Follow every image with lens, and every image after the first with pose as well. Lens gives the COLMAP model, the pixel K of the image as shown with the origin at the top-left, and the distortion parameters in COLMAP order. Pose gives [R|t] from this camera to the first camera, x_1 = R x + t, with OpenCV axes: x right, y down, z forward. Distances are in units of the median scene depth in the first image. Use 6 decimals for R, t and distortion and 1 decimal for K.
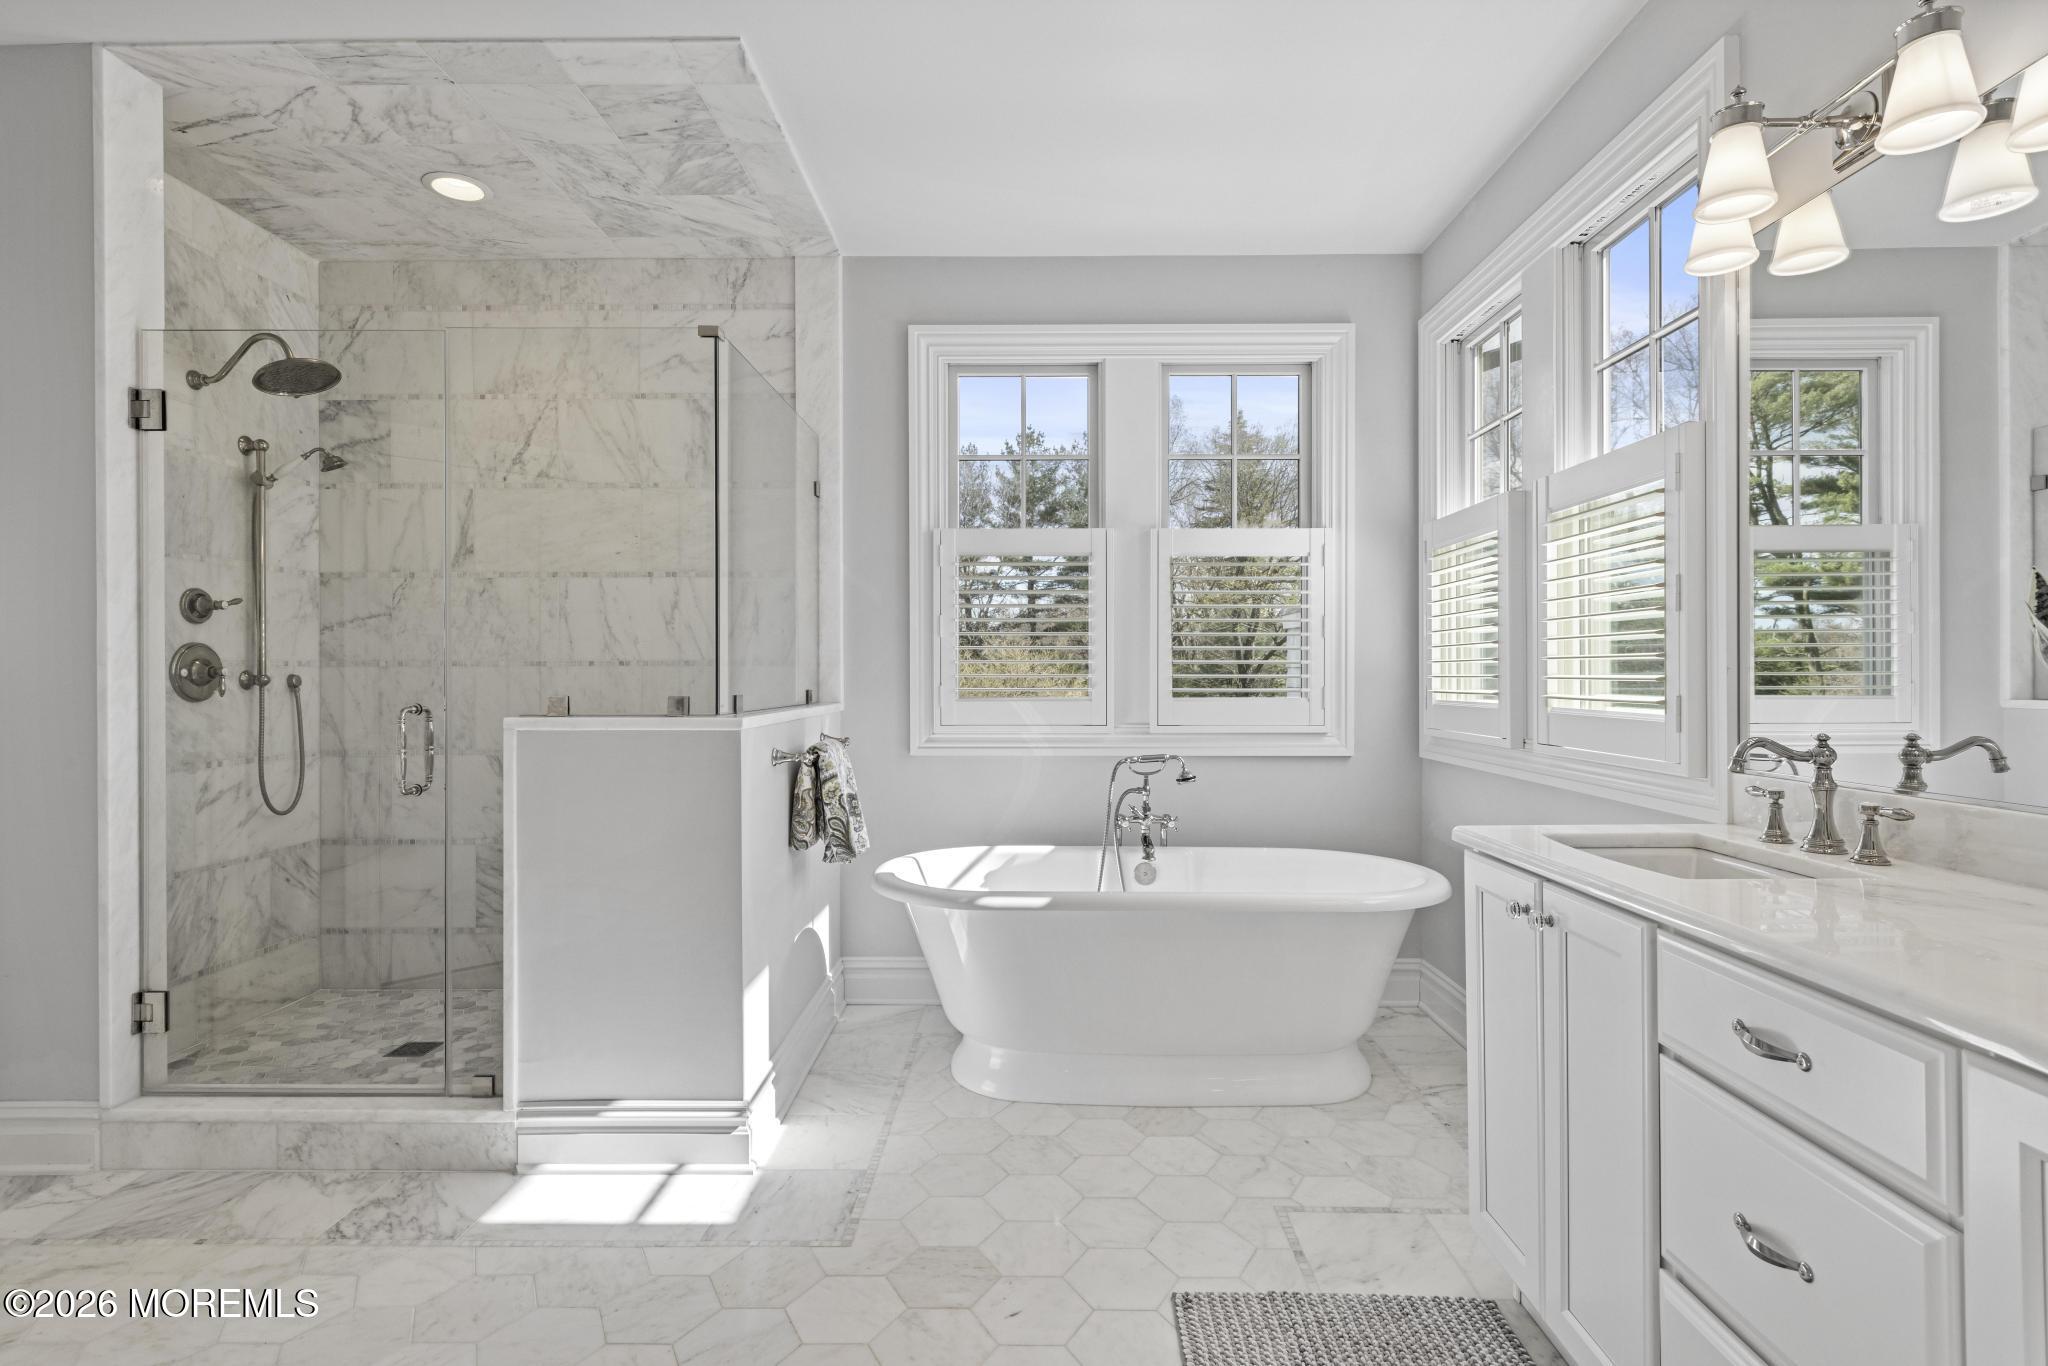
lens RADIAL K [[1003.8, 0, 1026.4], [0, 1003.8, 680.8], [0, 0, 1]] dist [0.005776, 0.000348]
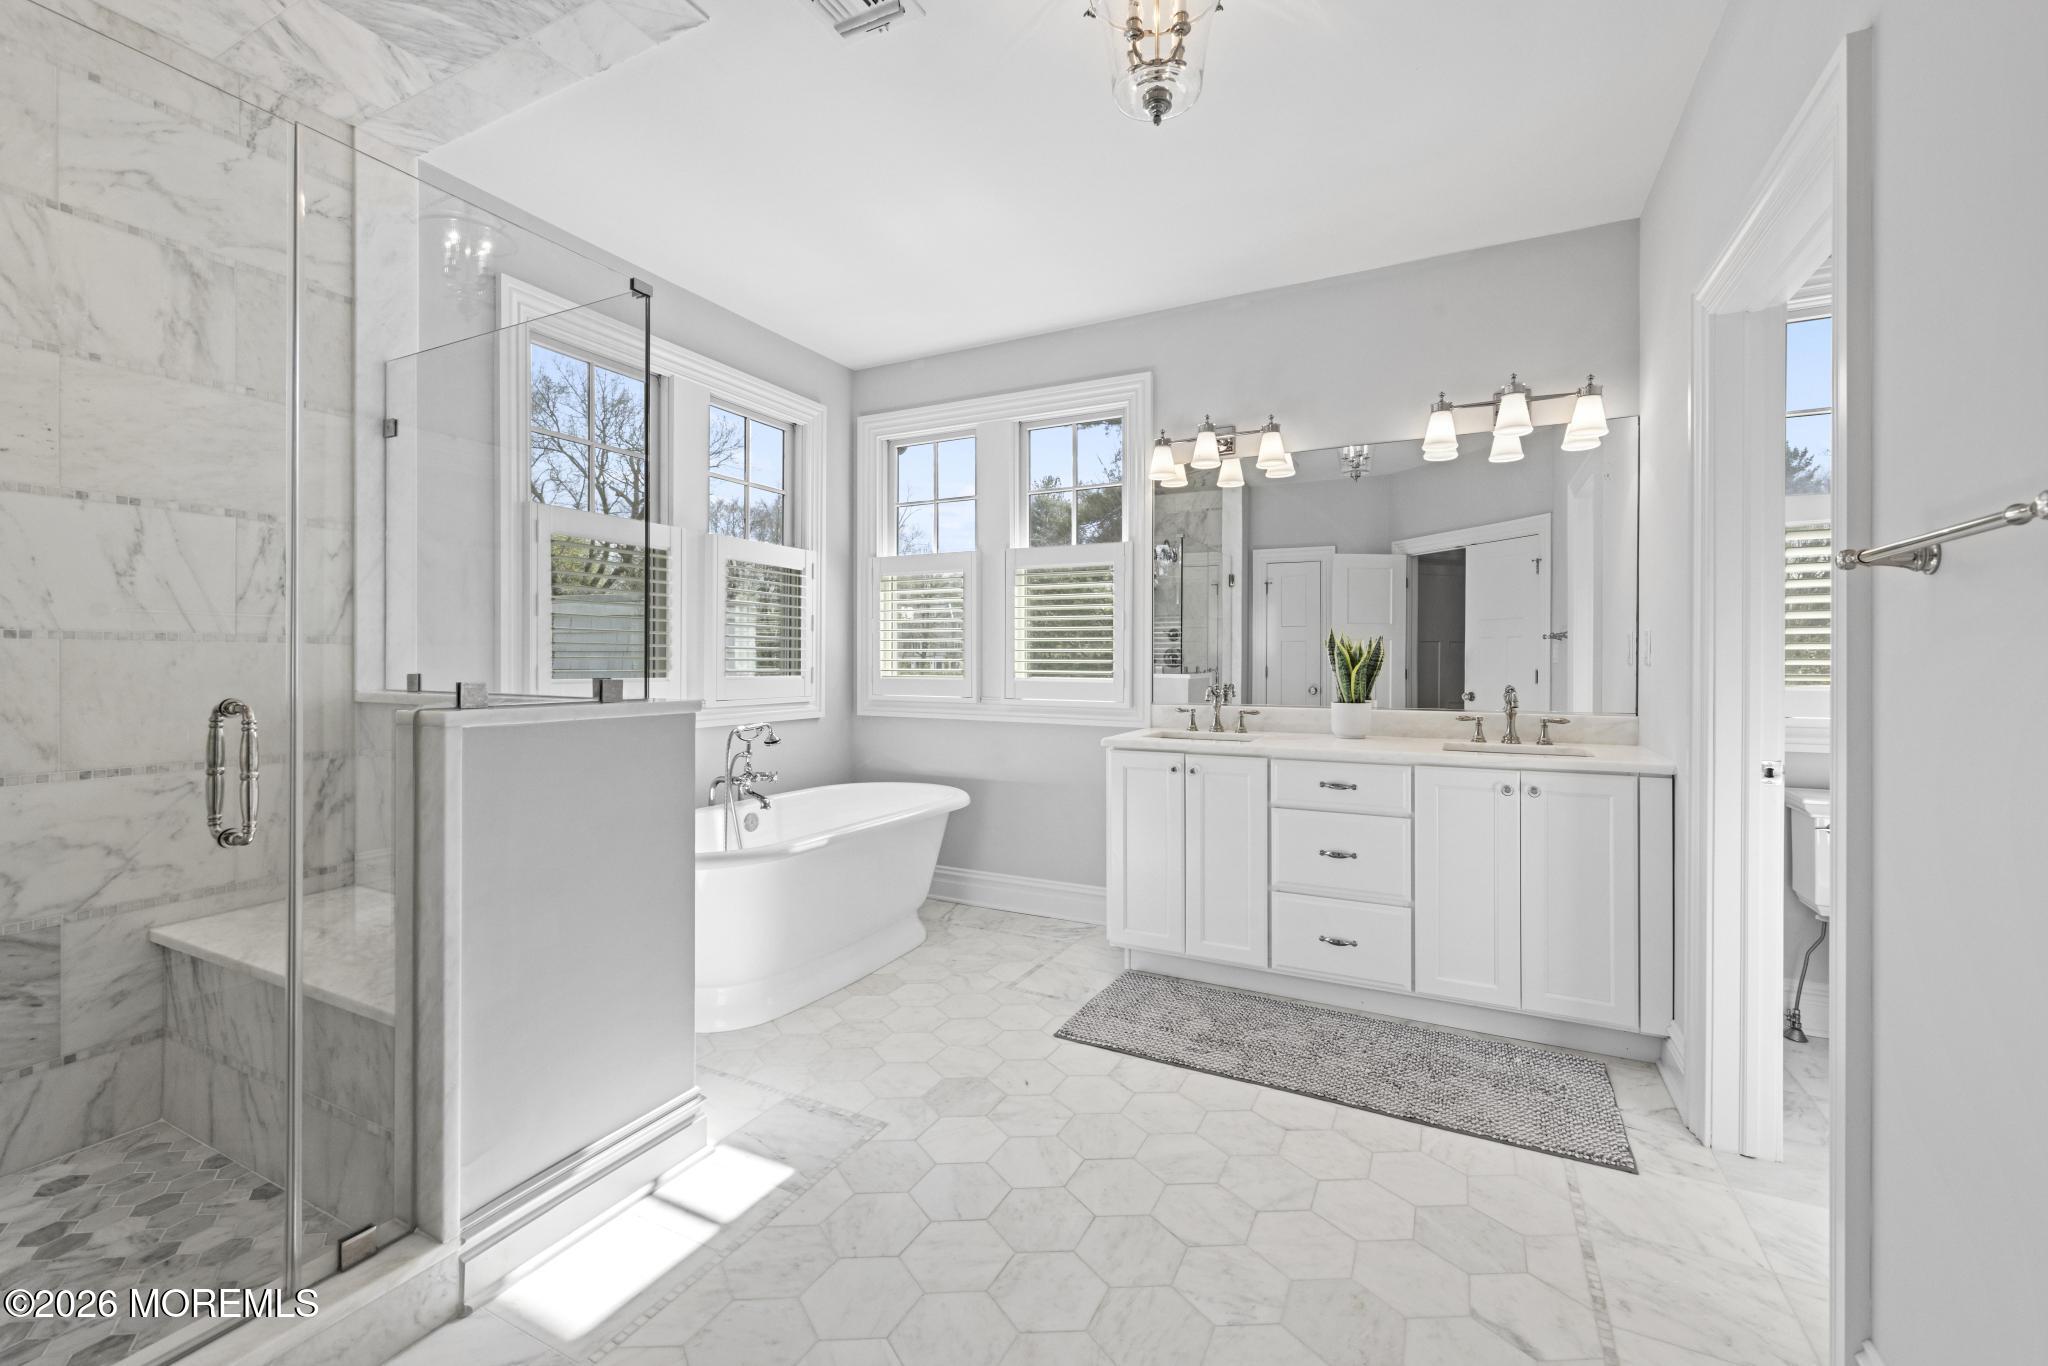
lens RADIAL K [[854.6, 0, 1024.9], [0, 854.6, 666.6], [0, 0, 1]] dist [0.004398, 0.001118]
pose [[0.440438, -0.003587, 0.897776, -0.657873], [0.001076, 0.999993, 0.003467, 0.001135], [-0.897783, -0.000561, 0.440439, 0.248538]]
